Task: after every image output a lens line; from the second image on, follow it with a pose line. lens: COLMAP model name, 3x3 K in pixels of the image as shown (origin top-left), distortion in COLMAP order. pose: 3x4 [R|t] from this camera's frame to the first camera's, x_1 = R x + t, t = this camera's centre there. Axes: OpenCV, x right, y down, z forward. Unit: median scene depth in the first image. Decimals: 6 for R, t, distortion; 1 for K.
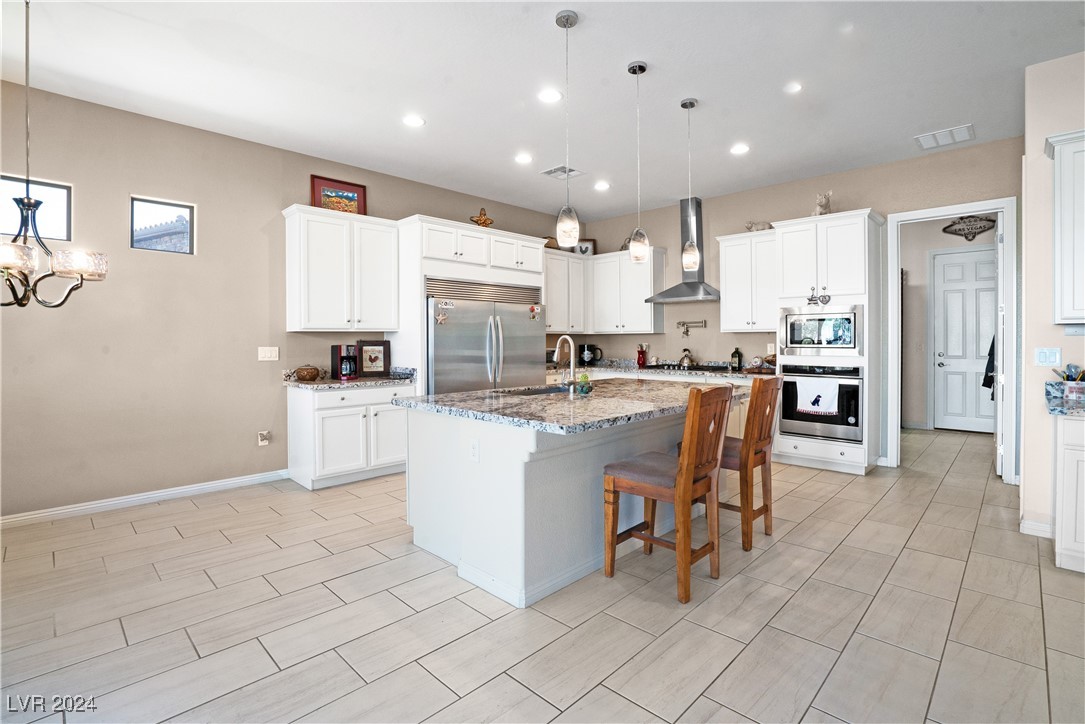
lens RADIAL K [[513.6, 0, 539.8], [0, 513.6, 343.5], [0, 0, 1]] dist [-0.097962, 0.050153]
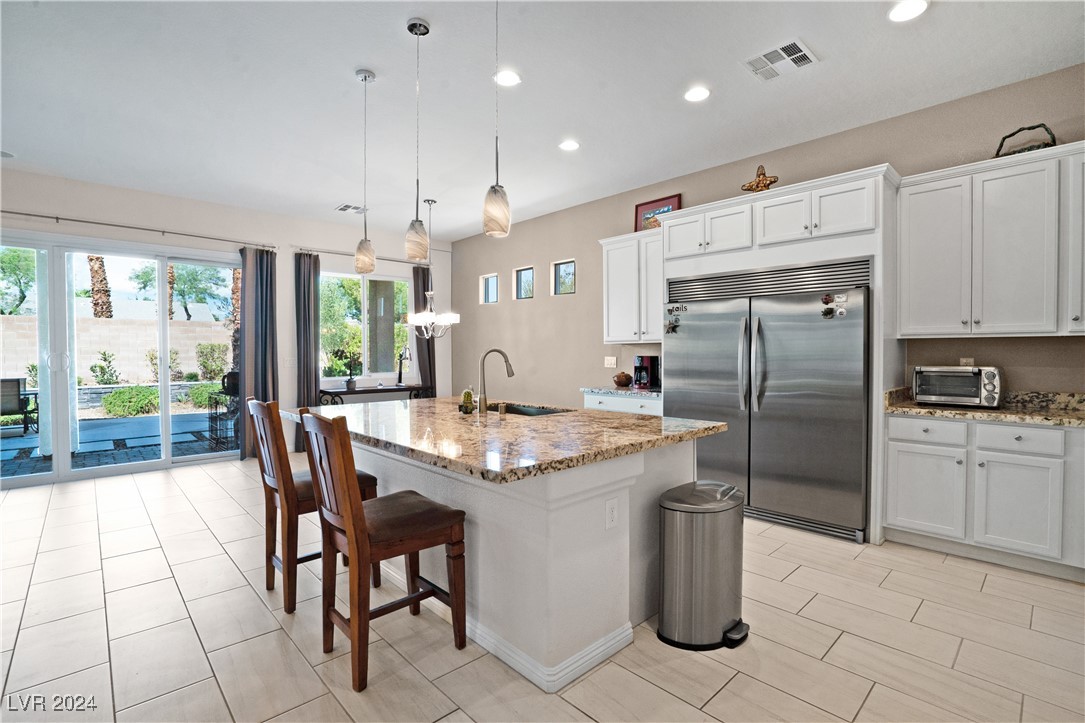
lens RADIAL K [[504.6, 0, 549.0], [0, 504.6, 360.0], [0, 0, 1]] dist [-0.060833, 0.021877]
pose [[-0.031362, 0.021527, -0.999276, 0.649901], [0.000076, 0.999768, 0.021535, -0.008894], [0.999508, 0.000600, -0.031357, 0.783407]]
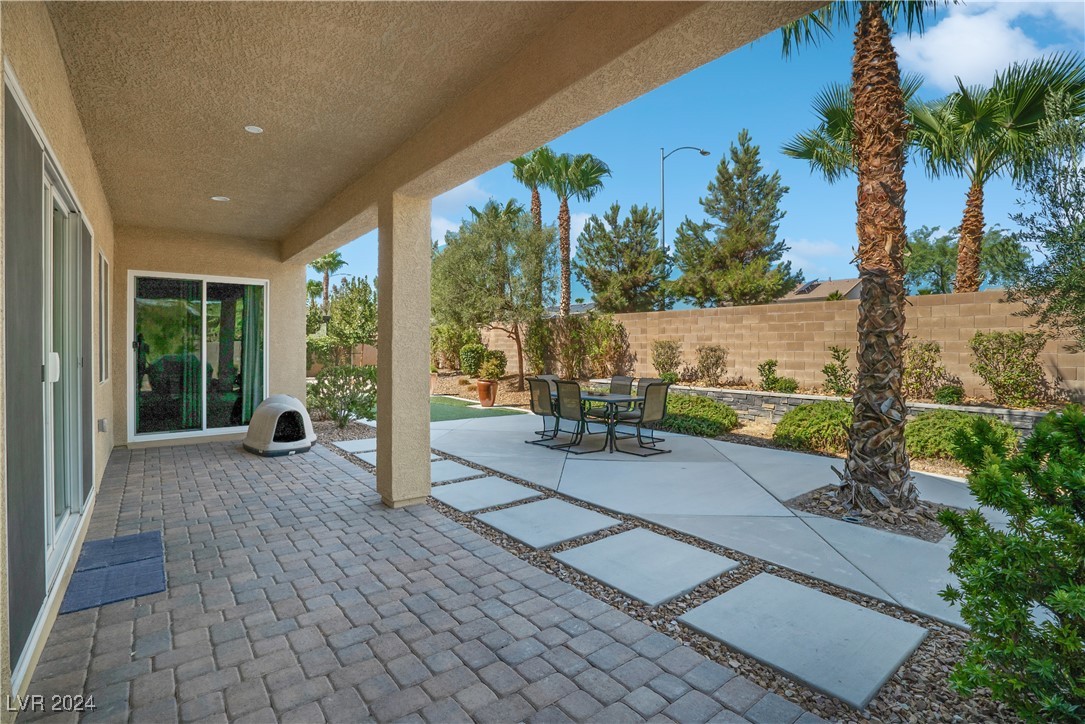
lens RADIAL K [[504.6, 0, 549.0], [0, 504.6, 360.5], [0, 0, 1]] dist [-0.060833, 0.021877]
pose [[-0.993199, -0.005544, 0.116301, -0.997363], [-0.001519, 0.999398, 0.034673, -0.007727], [-0.116423, 0.034261, -0.992609, 0.313967]]
